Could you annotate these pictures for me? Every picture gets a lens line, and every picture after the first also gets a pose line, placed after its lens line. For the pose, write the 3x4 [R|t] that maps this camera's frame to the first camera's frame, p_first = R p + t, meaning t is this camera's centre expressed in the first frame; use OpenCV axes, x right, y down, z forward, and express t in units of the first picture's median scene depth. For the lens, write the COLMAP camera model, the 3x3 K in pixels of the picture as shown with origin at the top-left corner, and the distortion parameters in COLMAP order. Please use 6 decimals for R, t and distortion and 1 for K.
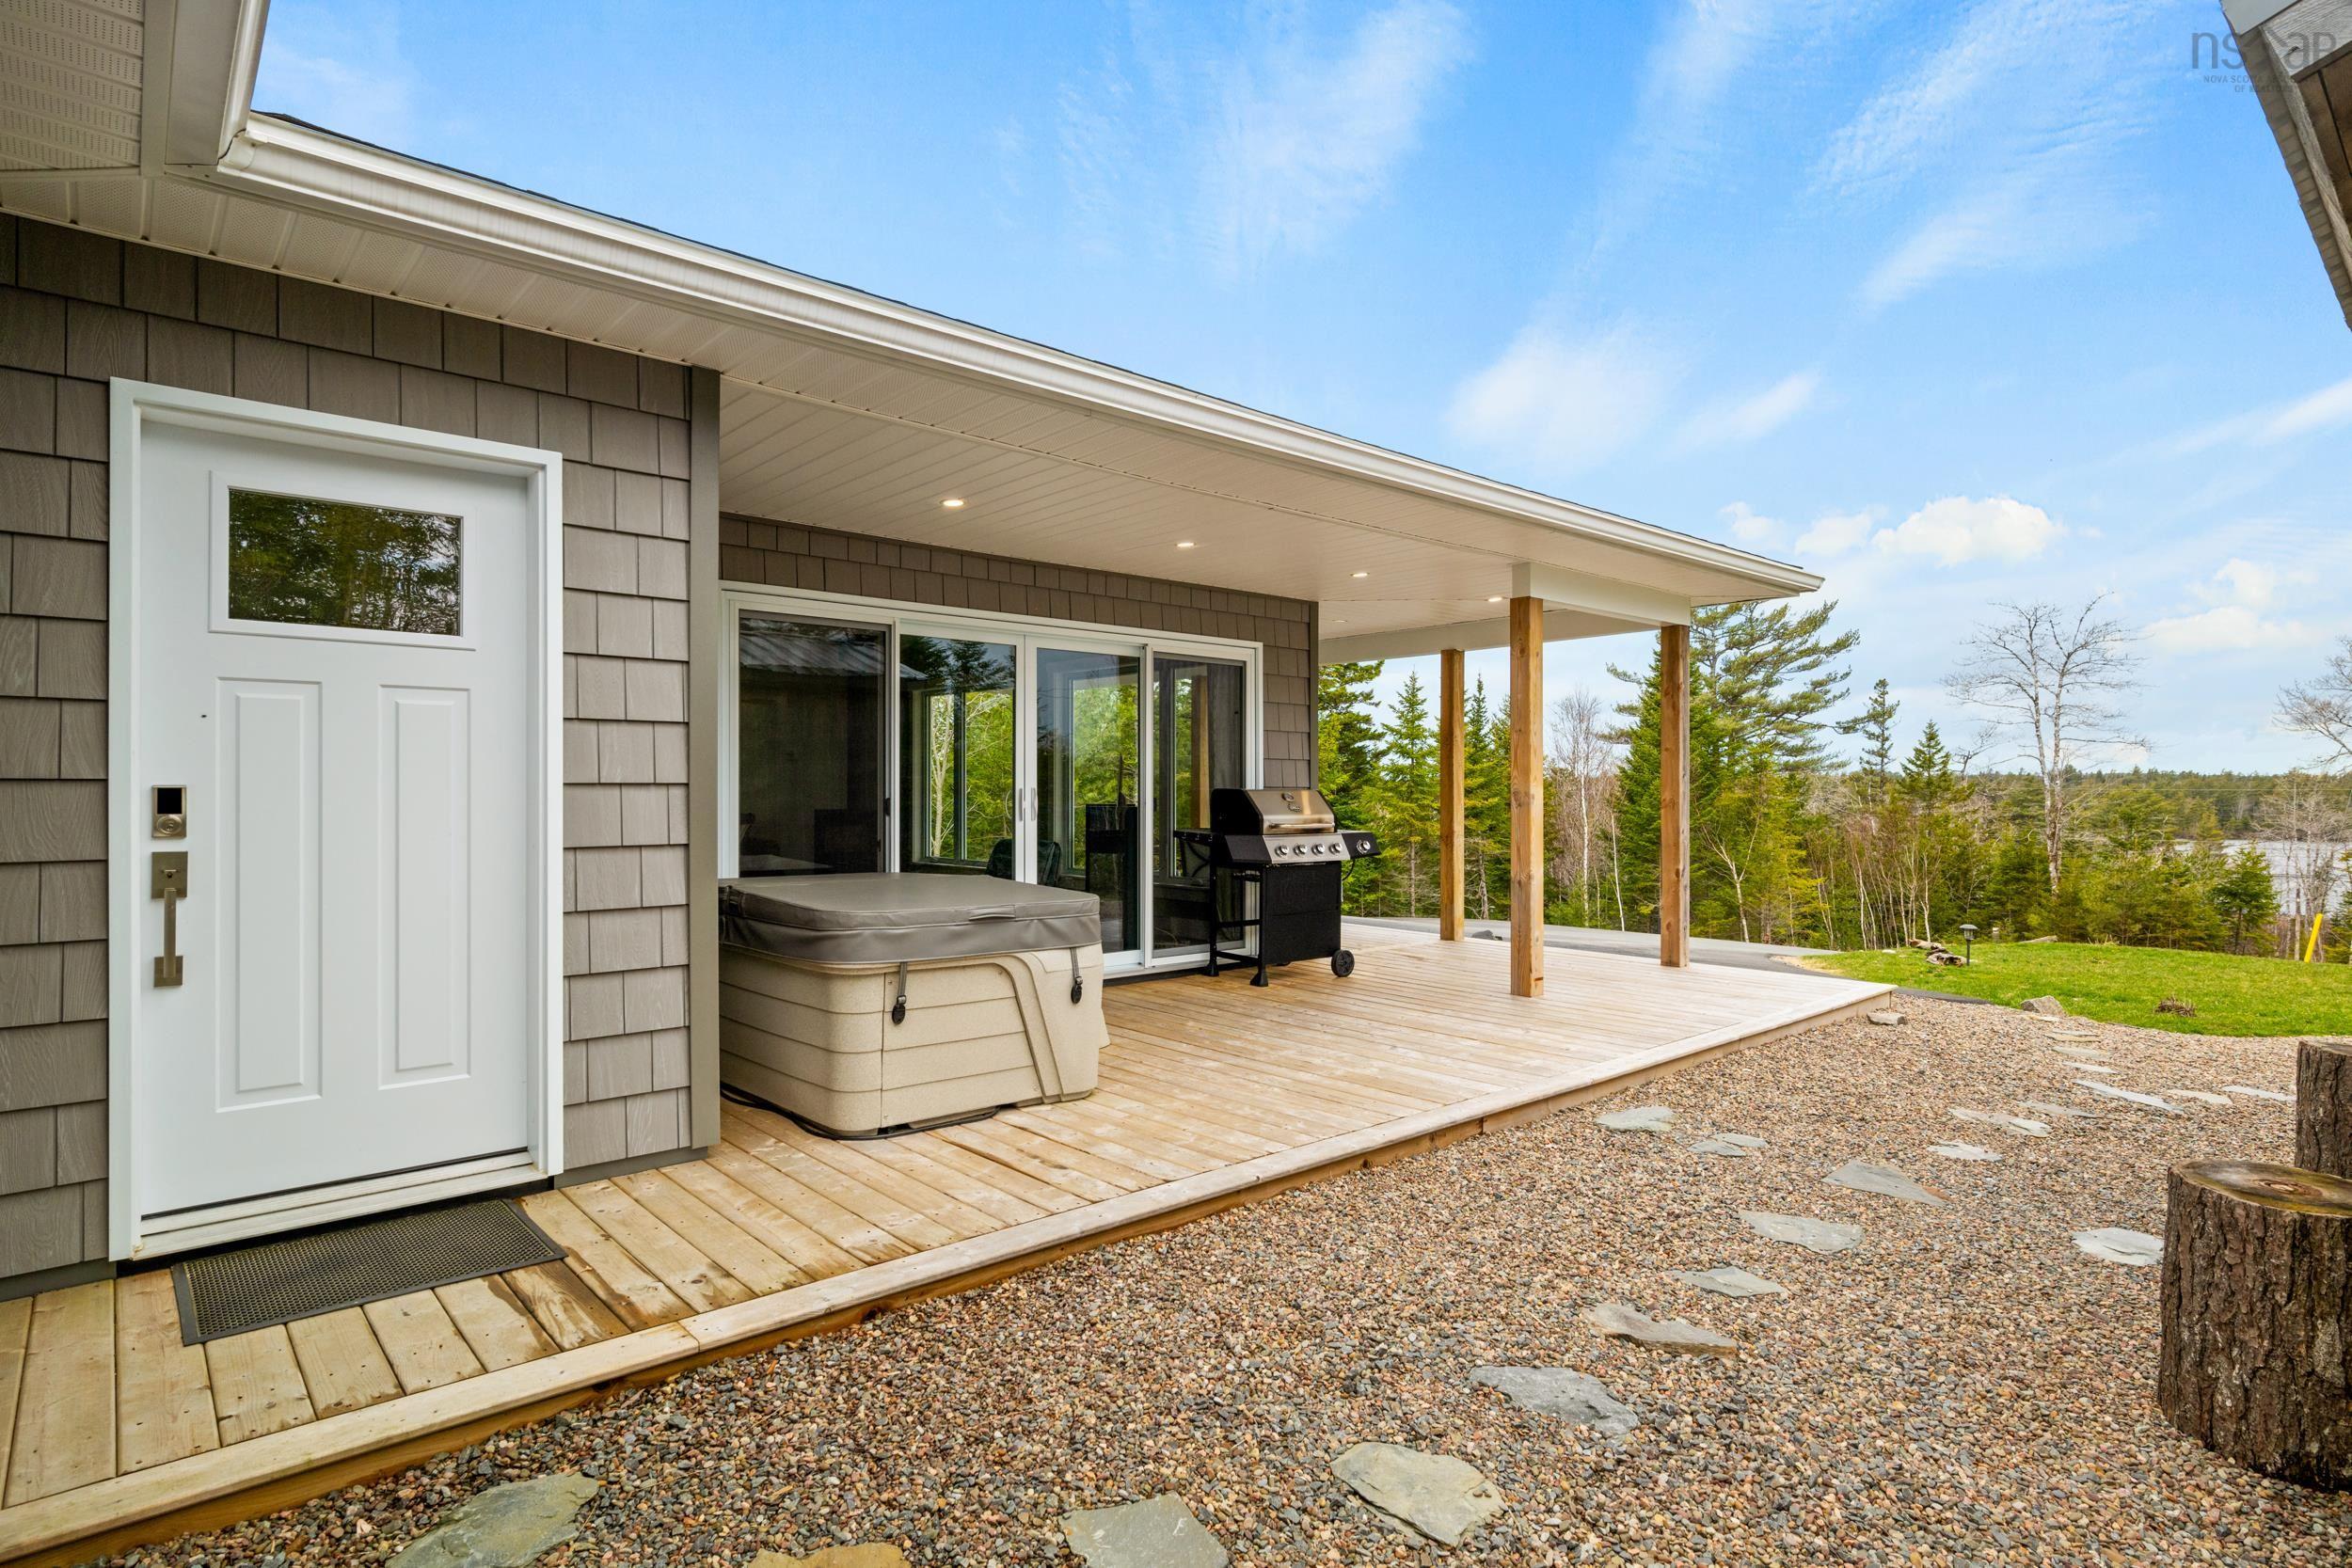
lens RADIAL K [[1209.0, 0, 1175.1], [0, 1209.0, 786.8], [0, 0, 1]] dist [-0.002115, -0.000987]
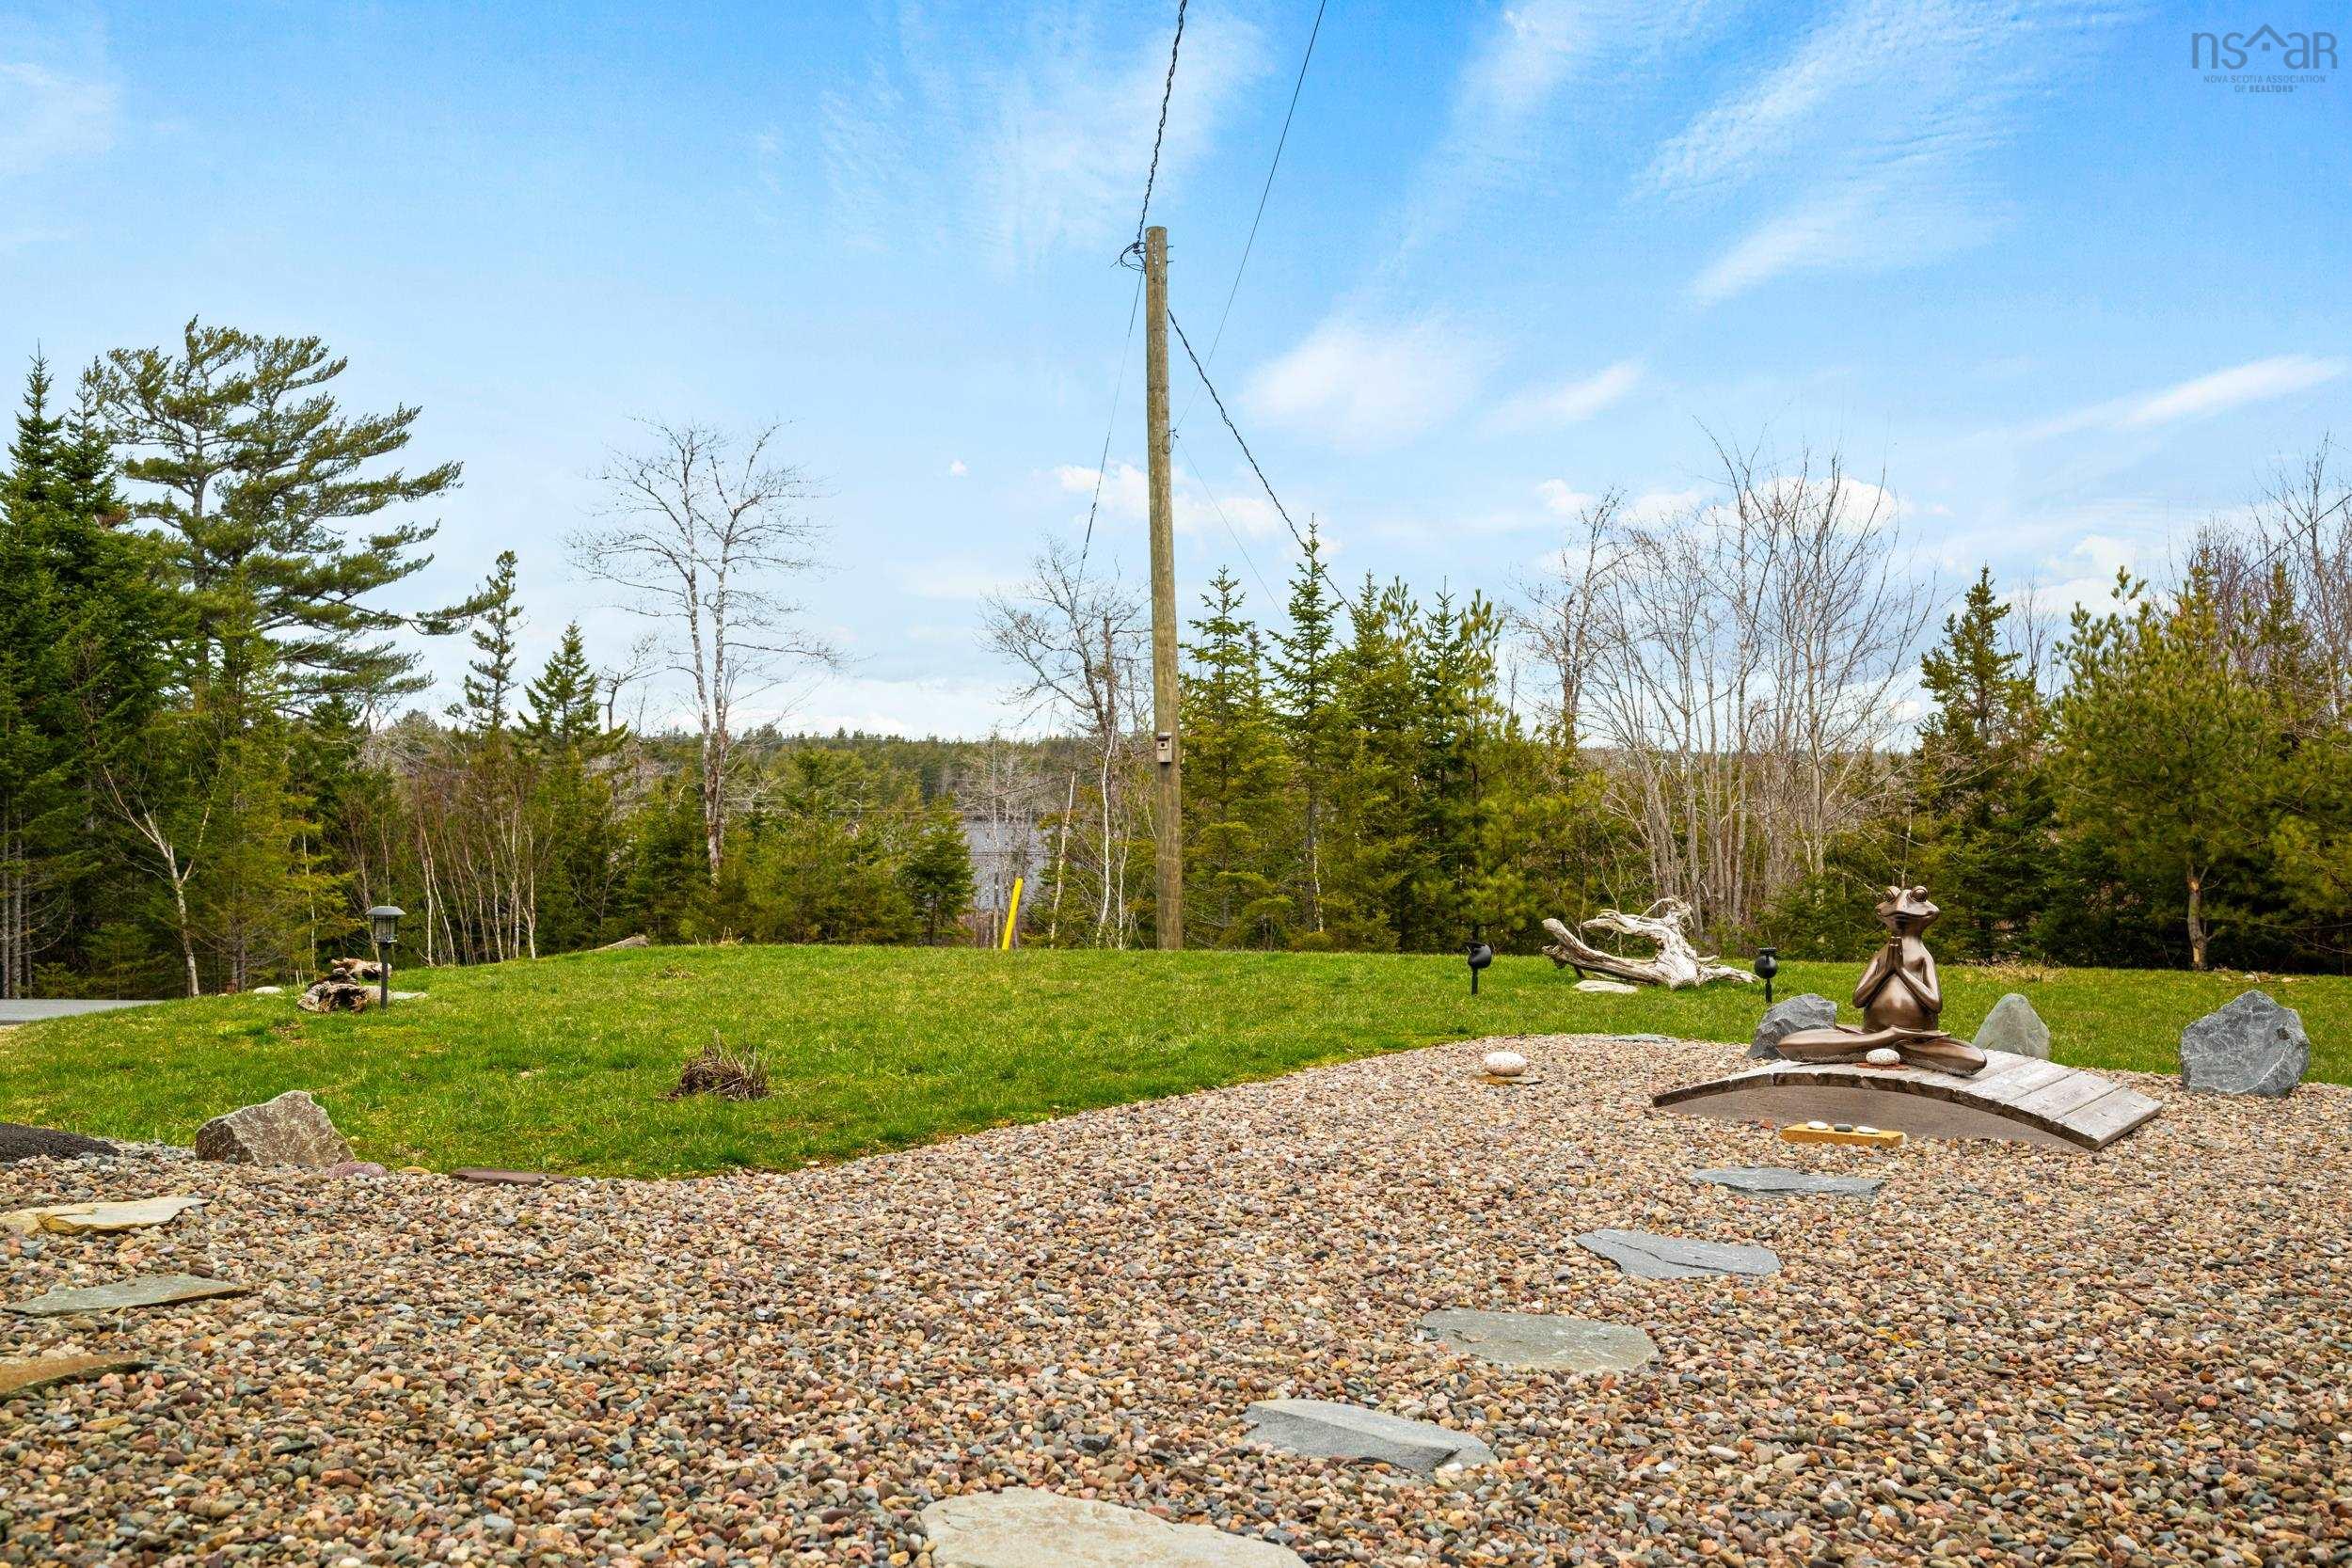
lens RADIAL K [[1953.6, 0, 1176.1], [0, 1953.6, 780.6], [0, 0, 1]] dist [-0.002338, 0.001289]
pose [[0.667158, 0.000472, 0.744916, 0.096363], [-0.009899, 0.999917, 0.008233, 0.017777], [-0.744851, -0.012867, 0.667107, 0.102169]]
